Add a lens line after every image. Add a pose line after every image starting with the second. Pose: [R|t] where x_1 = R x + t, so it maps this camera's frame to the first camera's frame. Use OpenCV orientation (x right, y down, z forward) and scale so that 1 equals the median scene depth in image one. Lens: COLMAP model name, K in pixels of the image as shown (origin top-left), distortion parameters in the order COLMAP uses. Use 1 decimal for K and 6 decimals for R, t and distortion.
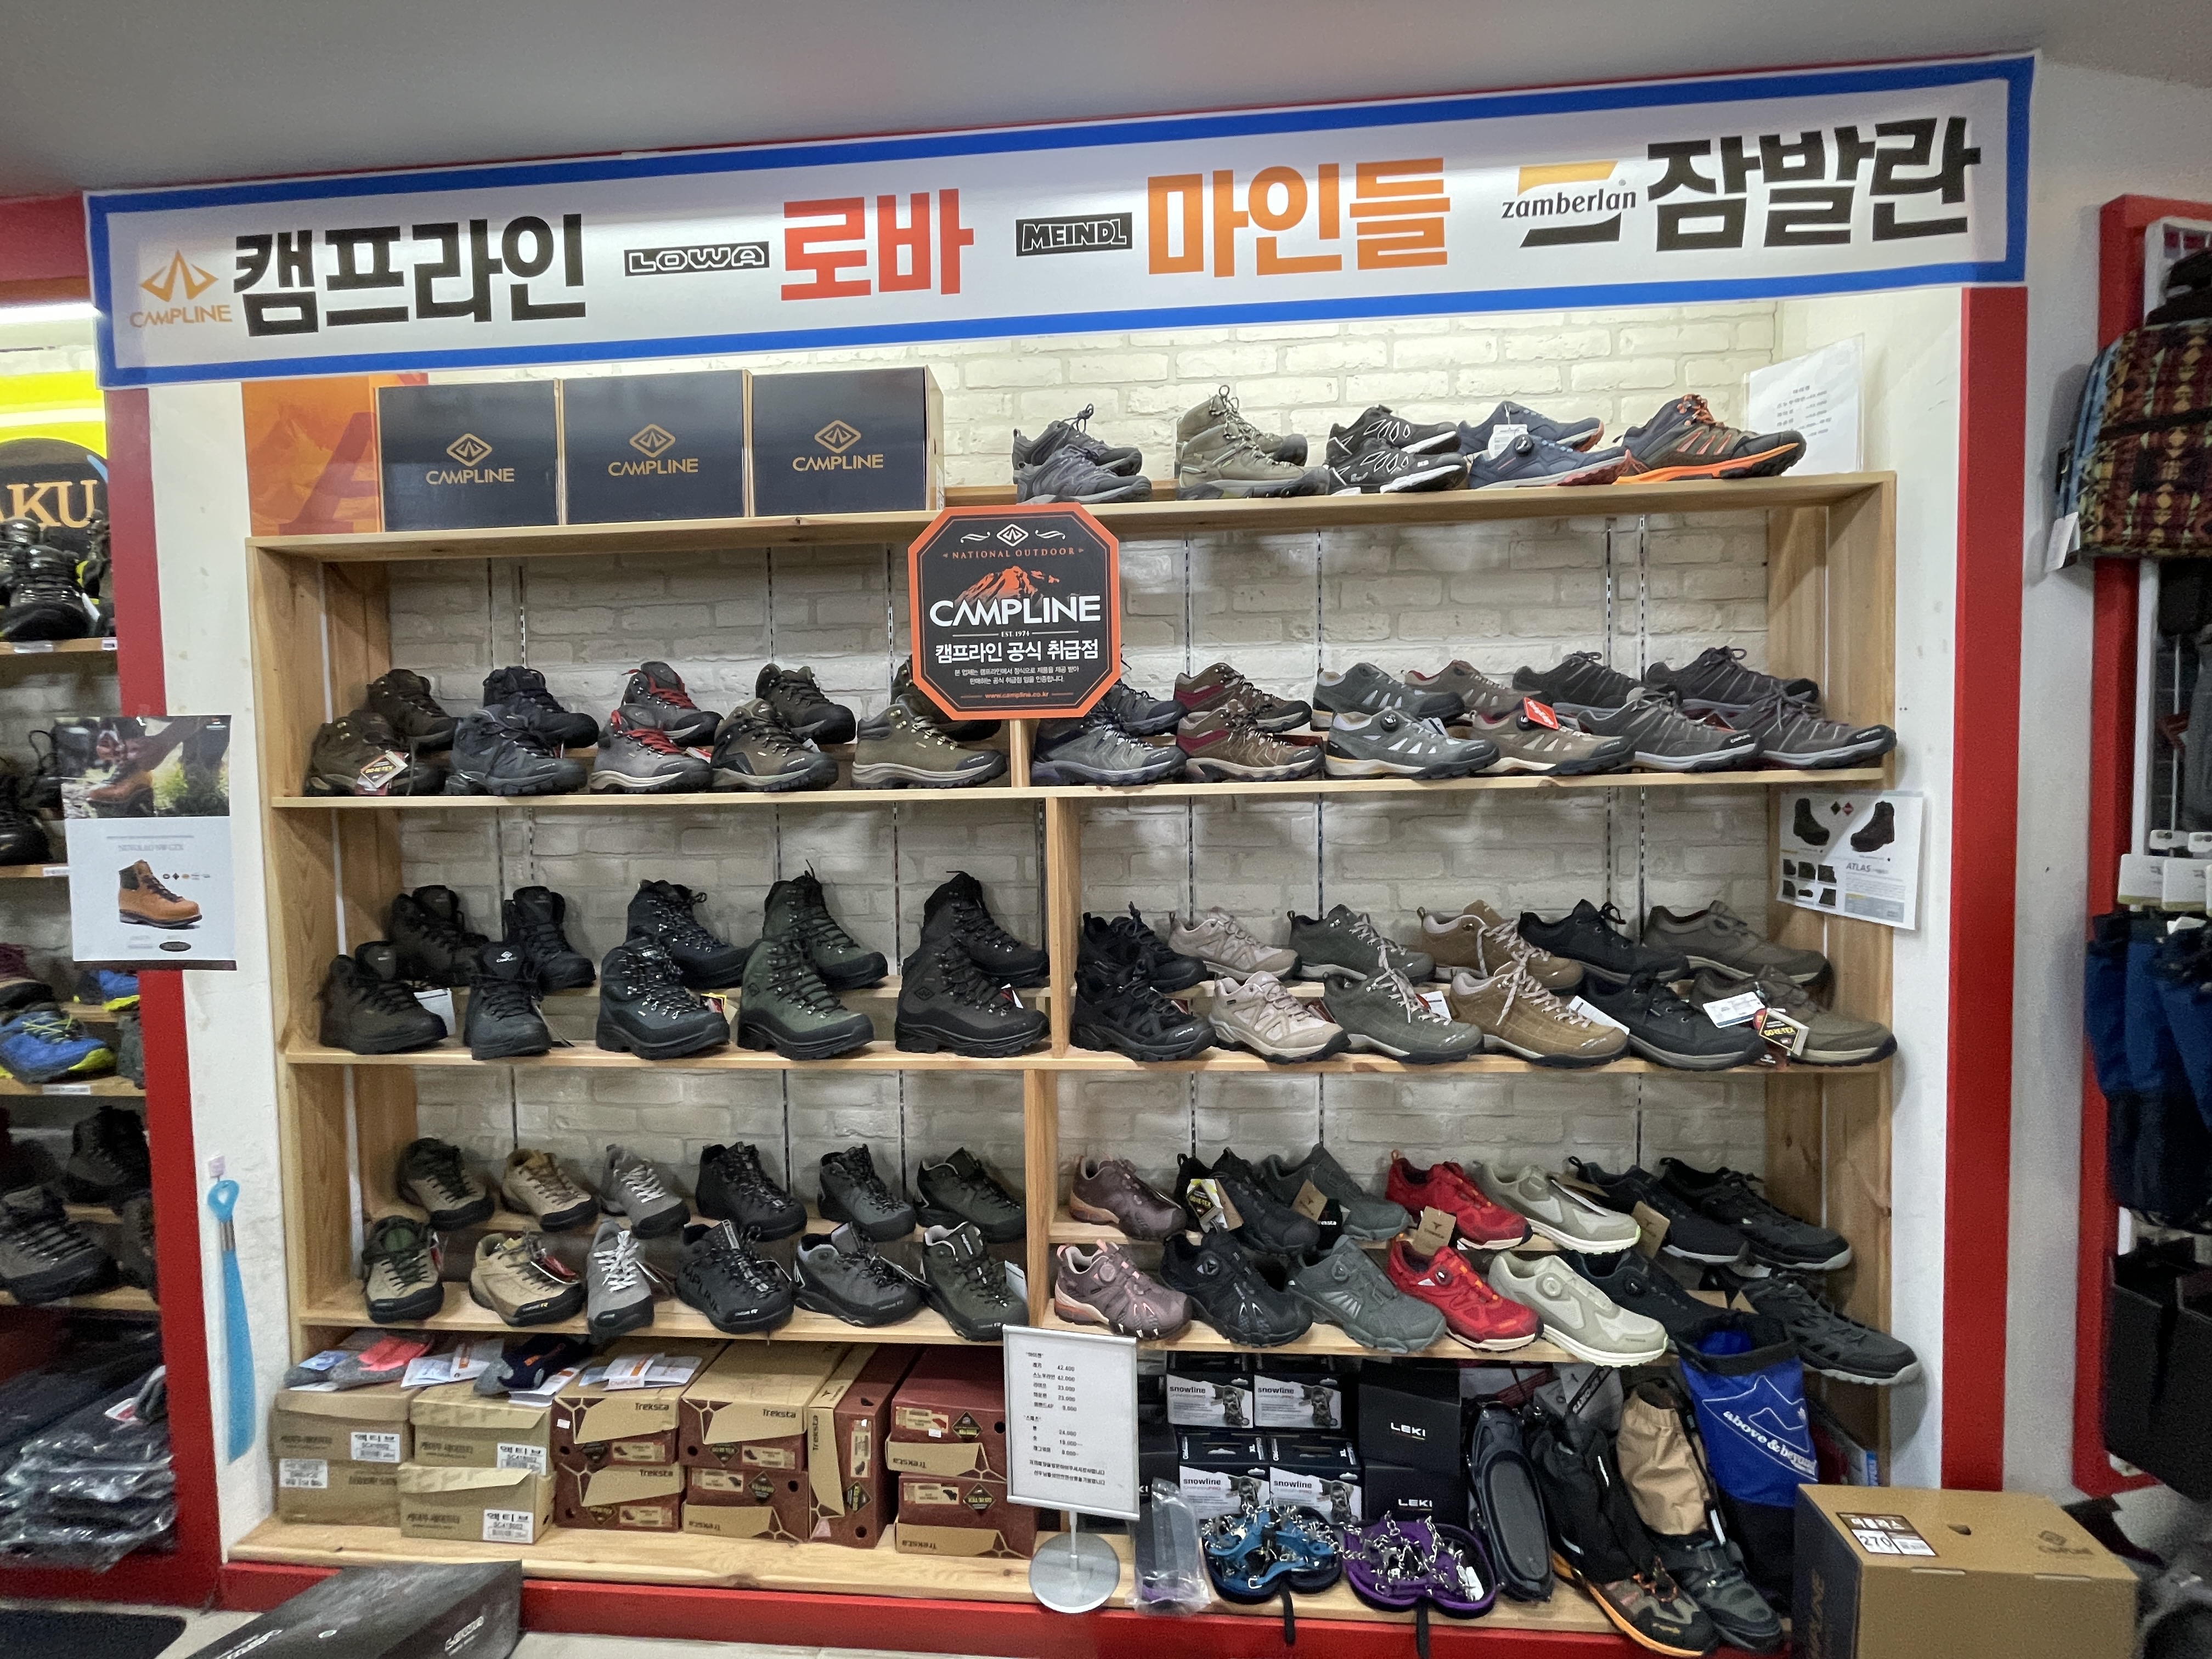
lens RADIAL K [[887.5, 0, 1098.2], [0, 887.5, 825.6], [0, 0, 1]] dist [-0.000659, -0.000310]
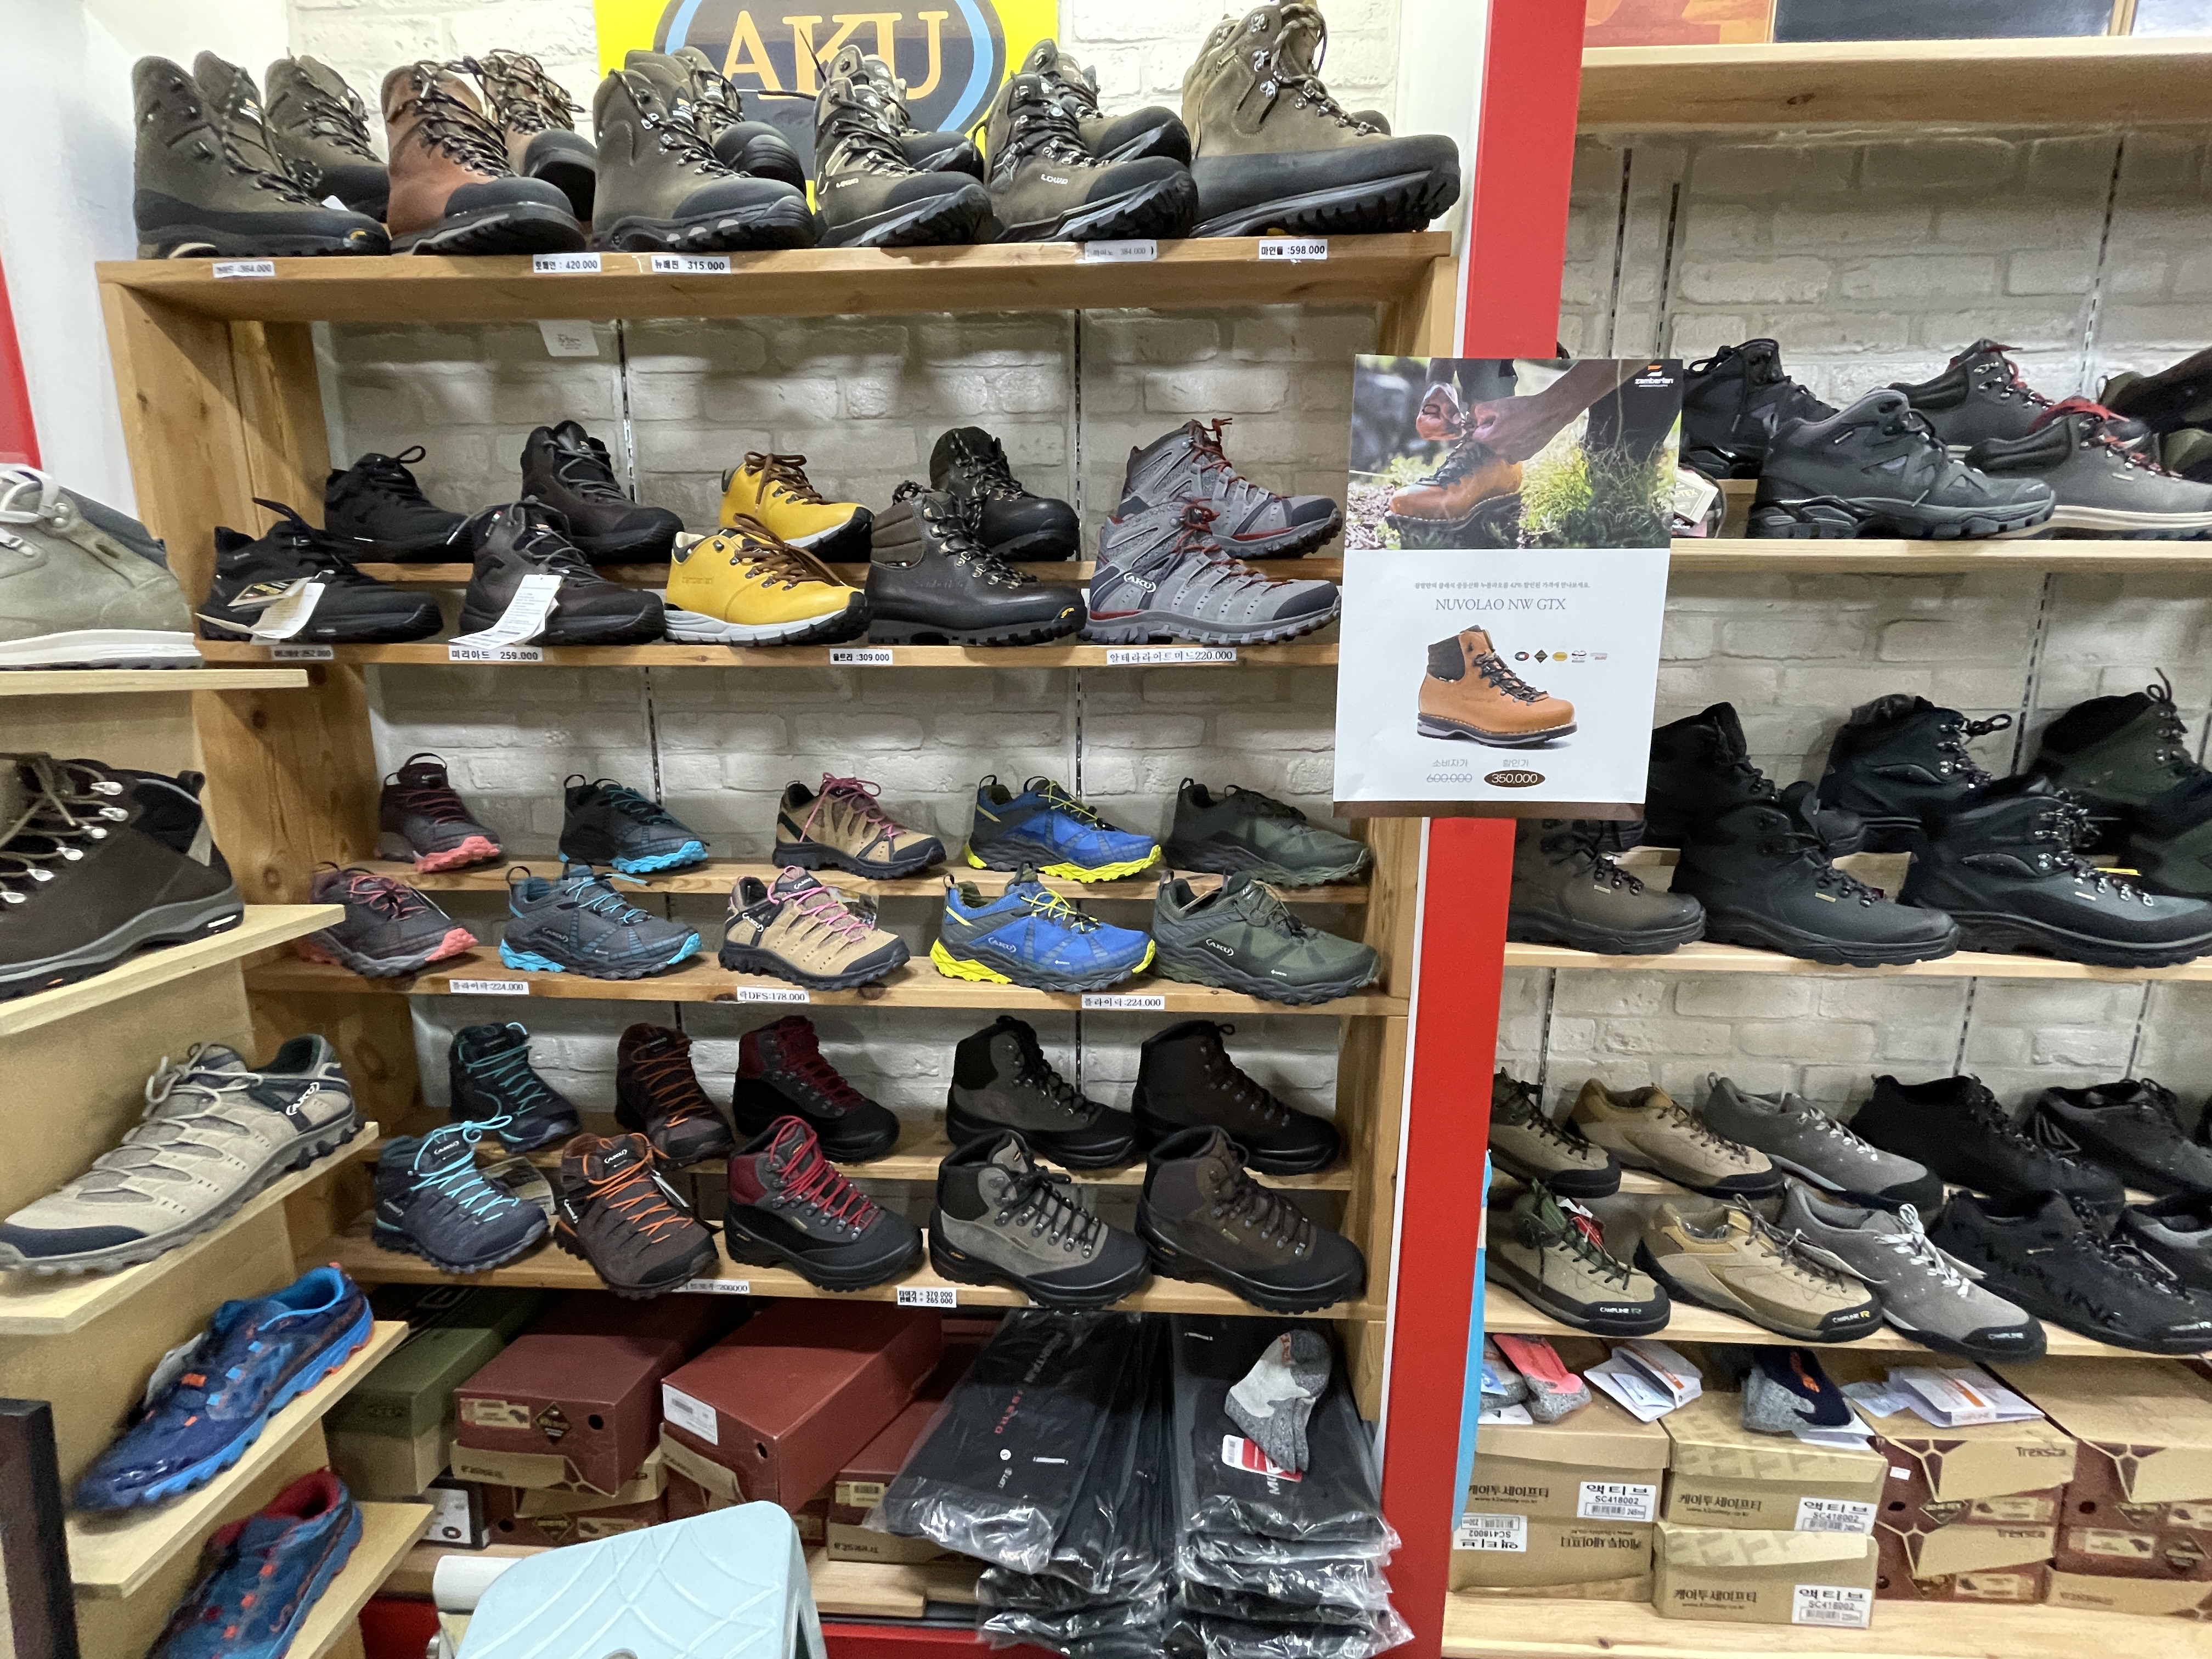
lens RADIAL K [[887.5, 0, 1108.9], [0, 887.5, 822.2], [0, 0, 1]] dist [-0.000659, -0.000310]
pose [[0.999466, 0.014740, 0.029172, -1.263819], [-0.018625, 0.990292, 0.137752, 0.084829], [-0.026859, -0.138222, 0.990037, 0.401120]]
